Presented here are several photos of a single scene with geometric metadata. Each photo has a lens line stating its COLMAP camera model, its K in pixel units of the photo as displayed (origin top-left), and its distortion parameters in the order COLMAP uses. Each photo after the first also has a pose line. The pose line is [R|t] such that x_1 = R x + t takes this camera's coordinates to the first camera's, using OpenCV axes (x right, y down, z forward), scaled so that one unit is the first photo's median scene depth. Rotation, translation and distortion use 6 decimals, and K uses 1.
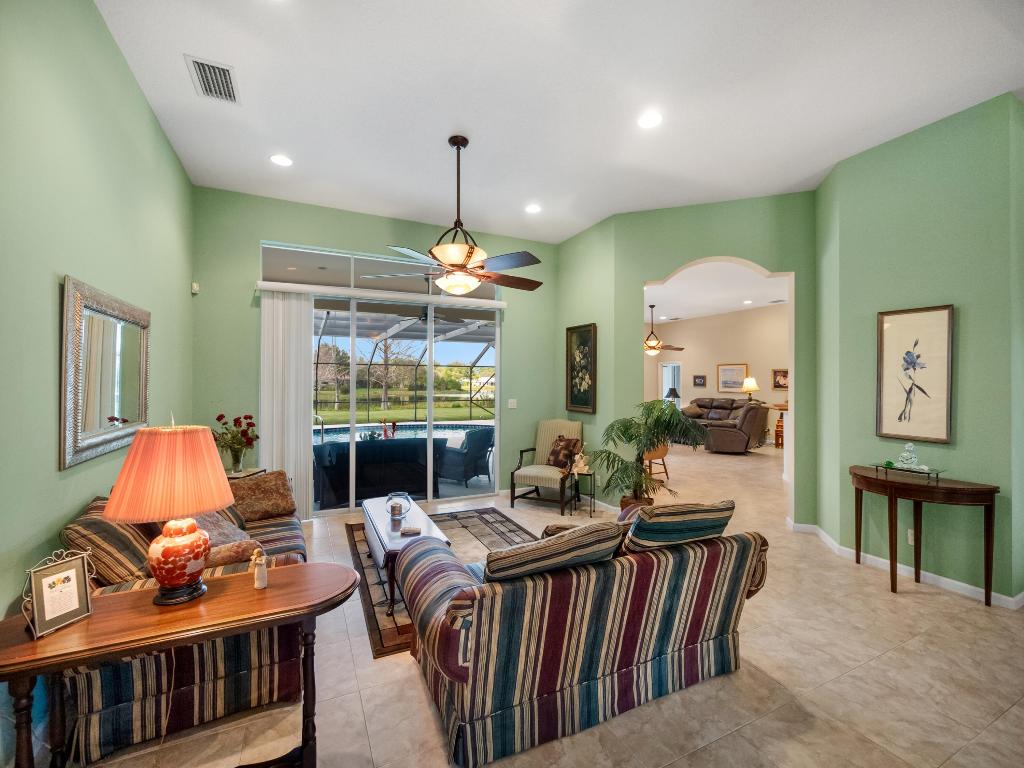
lens RADIAL K [[438.6, 0, 513.3], [0, 438.6, 383.5], [0, 0, 1]] dist [-0.003351, 0.000498]
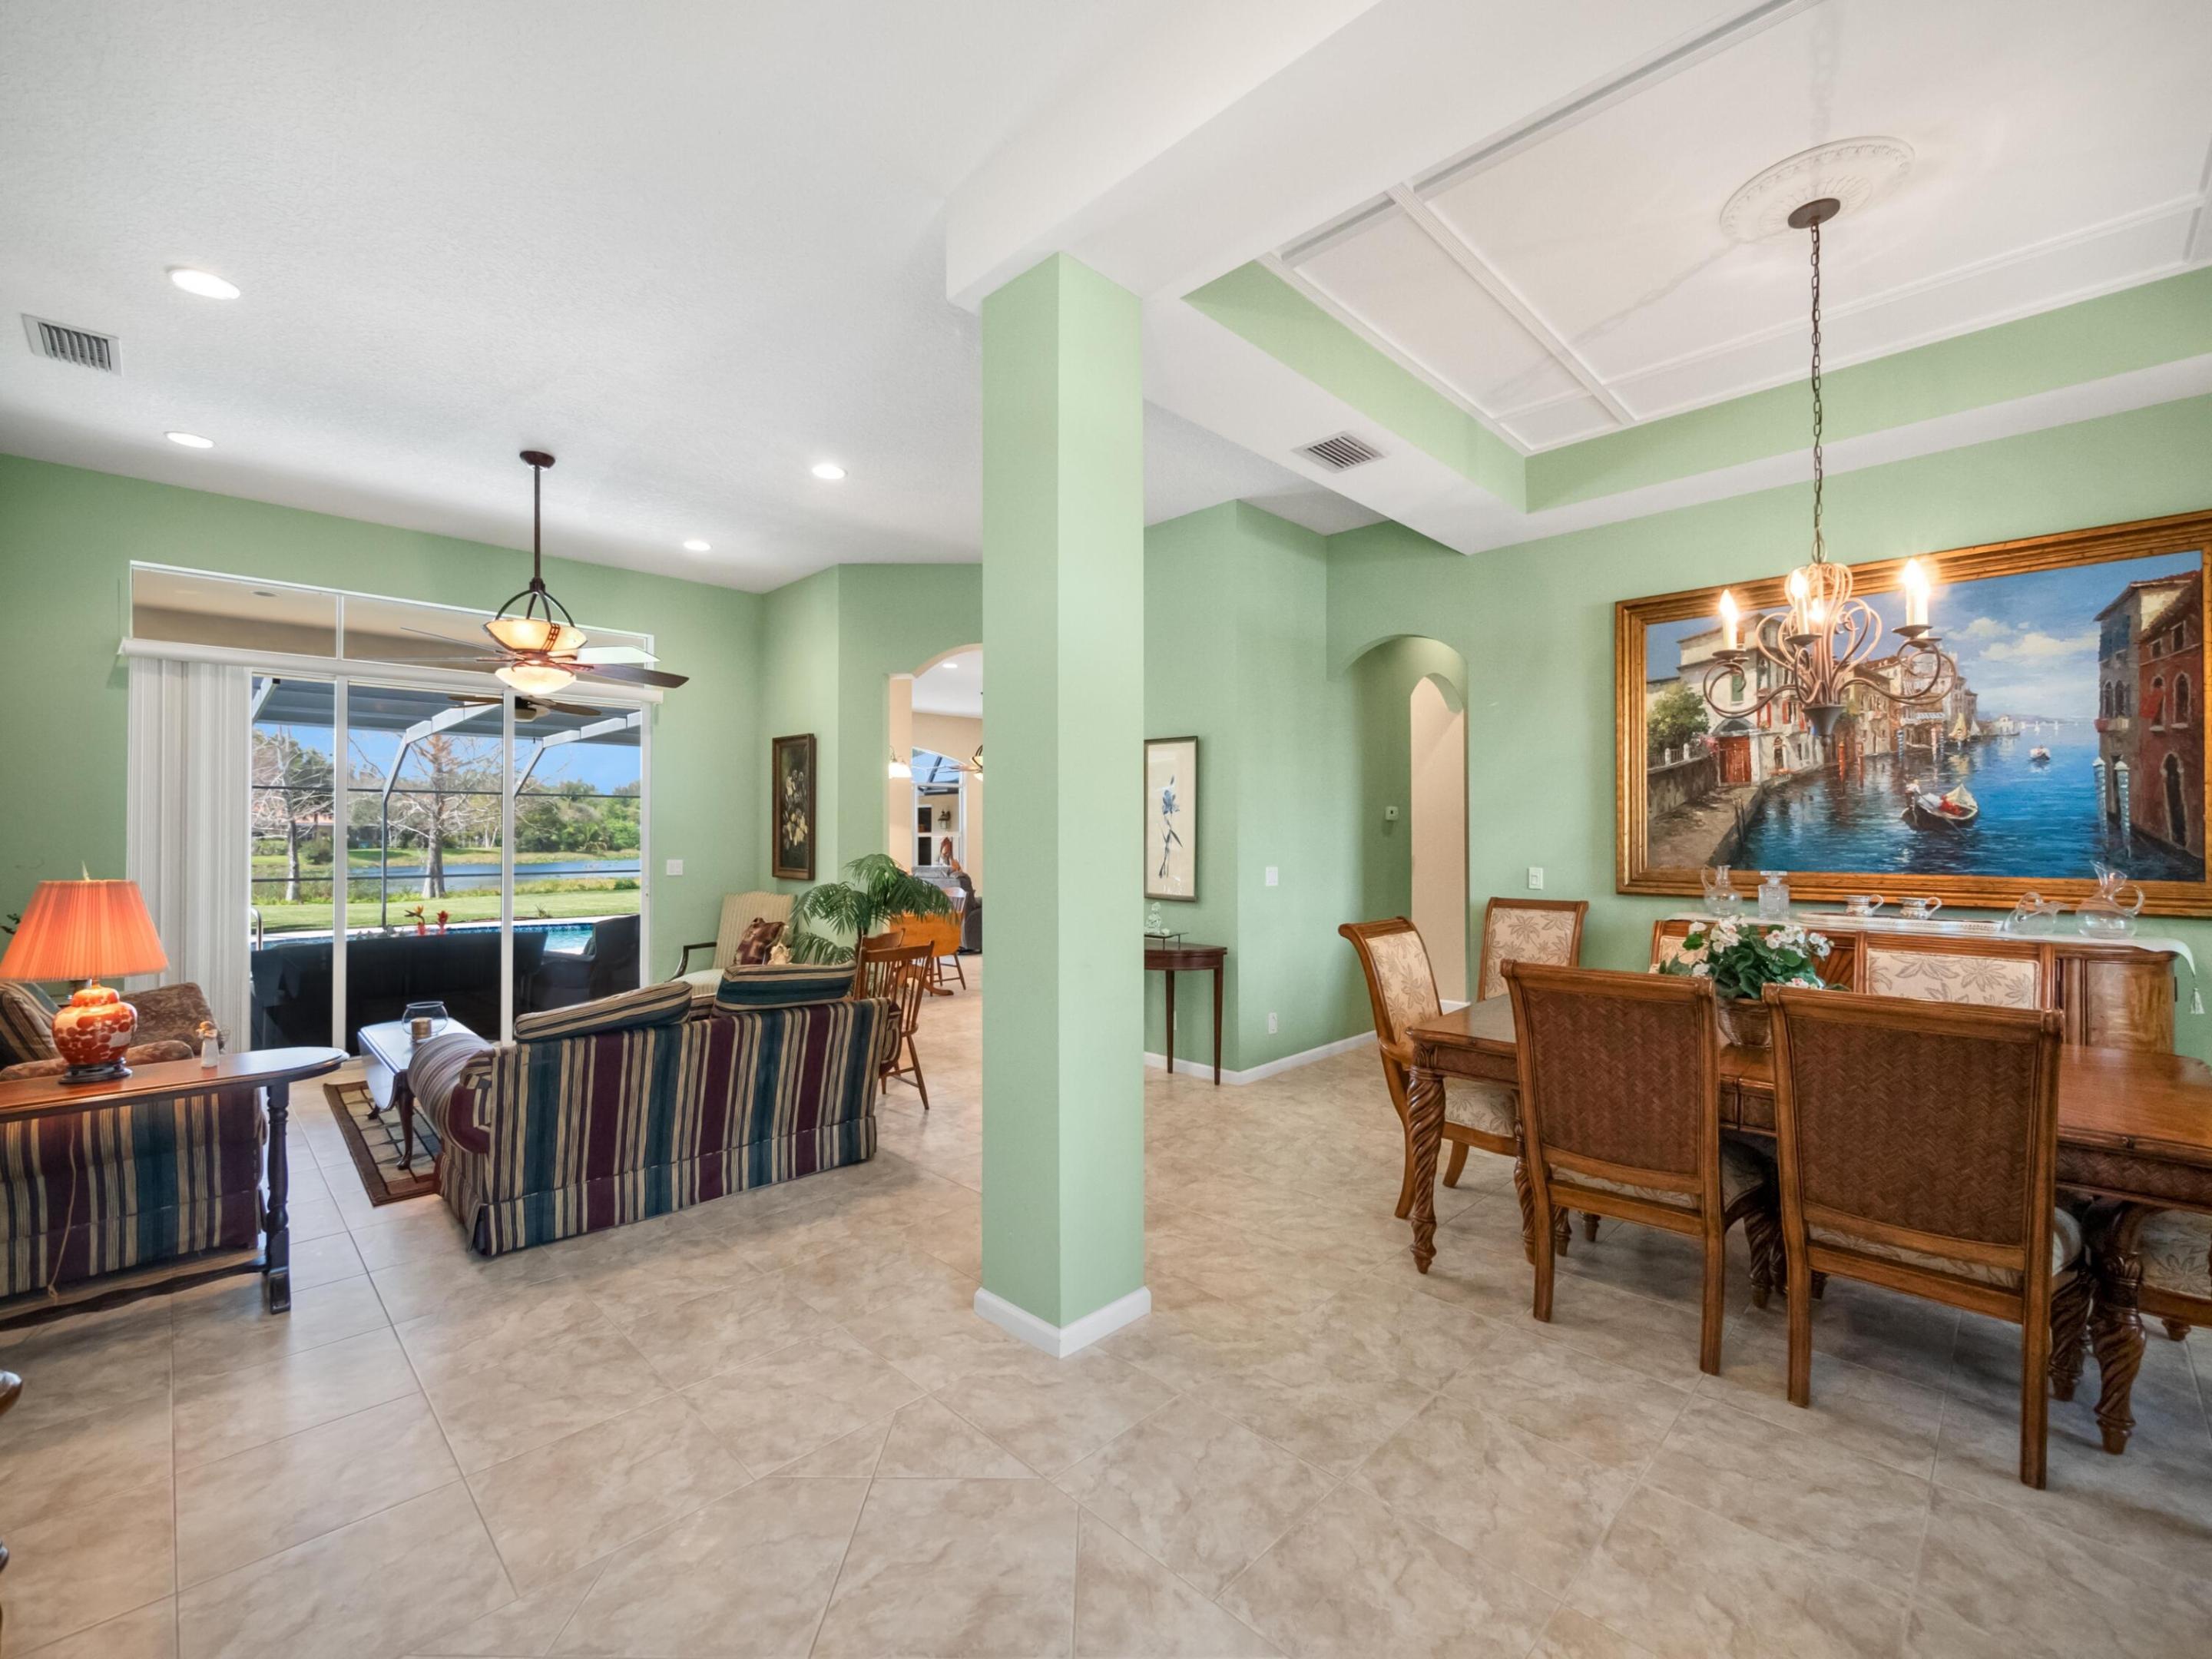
lens RADIAL K [[947.5, 0, 1105.0], [0, 947.5, 826.6], [0, 0, 1]] dist [-0.003351, 0.000498]
pose [[0.946443, -0.000874, 0.322871, 0.268324], [0.003505, 0.999965, -0.007568, 0.007942], [-0.322853, 0.008295, 0.946413, -0.729091]]
